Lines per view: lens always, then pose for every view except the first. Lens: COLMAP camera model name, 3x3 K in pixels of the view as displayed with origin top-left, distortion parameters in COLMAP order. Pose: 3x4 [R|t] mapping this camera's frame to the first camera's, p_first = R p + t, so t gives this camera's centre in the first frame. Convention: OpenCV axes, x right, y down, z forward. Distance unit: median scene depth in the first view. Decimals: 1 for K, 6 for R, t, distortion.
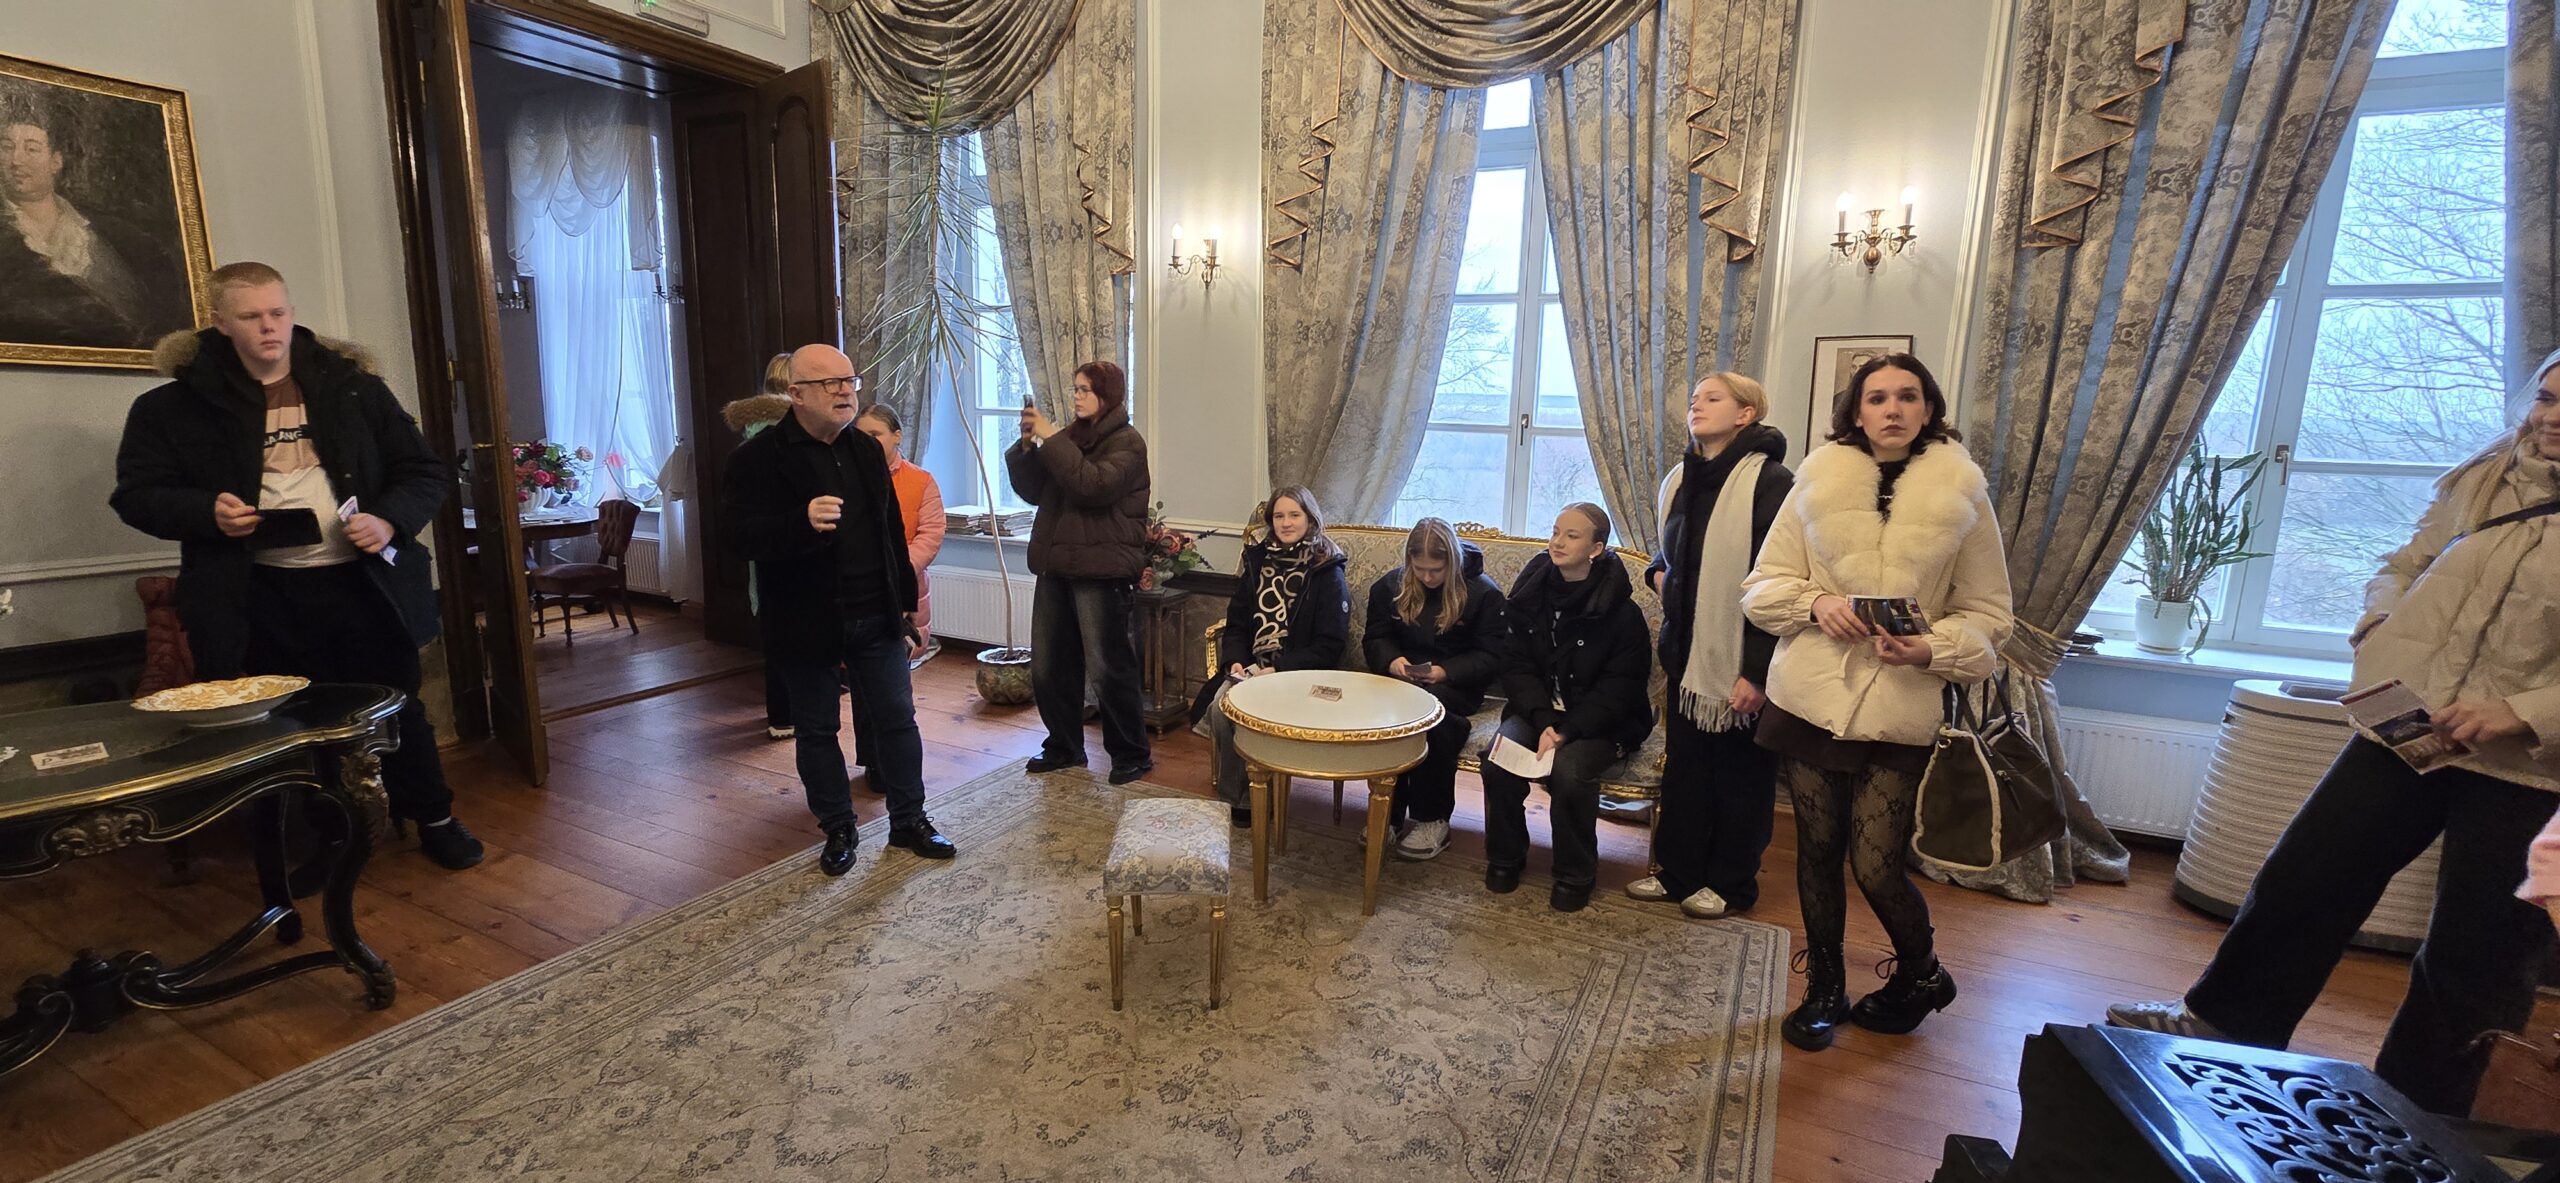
lens RADIAL K [[1049.8, 0, 1280.0], [0, 1049.8, 591.5], [0, 0, 1]] dist [0.000111, 0.000001]
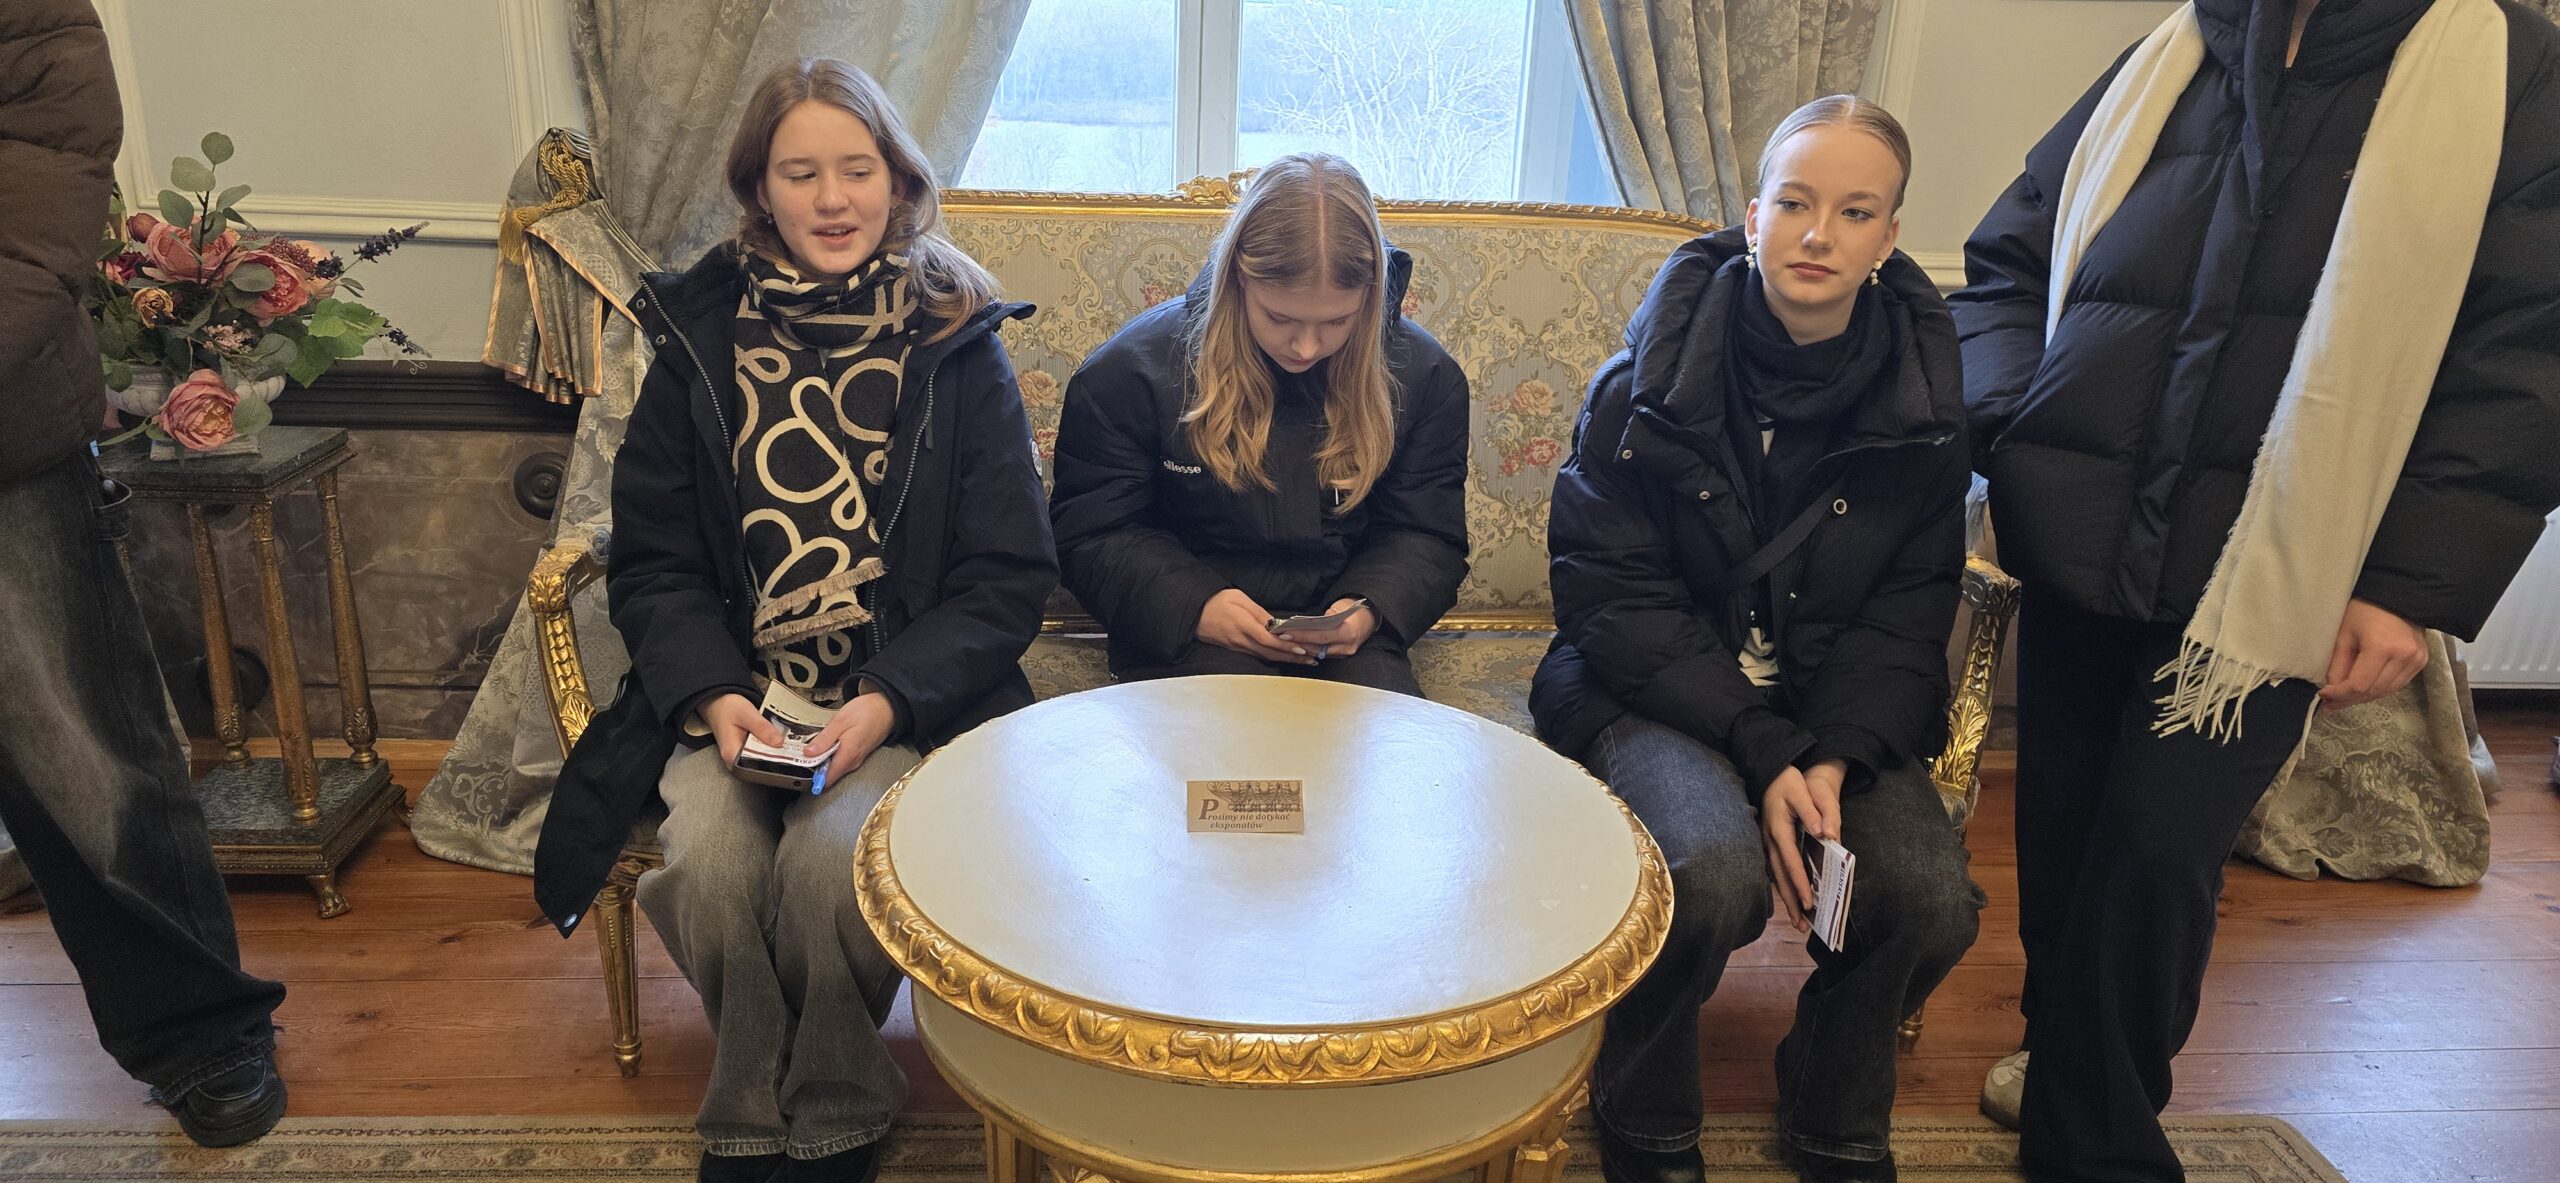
lens RADIAL K [[1624.4, 0, 1259.9], [0, 1624.4, 545.7], [0, 0, 1]] dist [0.067869, -0.060102]
pose [[0.848841, -0.151243, 0.506552, -0.135155], [0.072531, 0.982459, 0.171794, -0.038278], [-0.523650, -0.109085, 0.844921, 0.540235]]
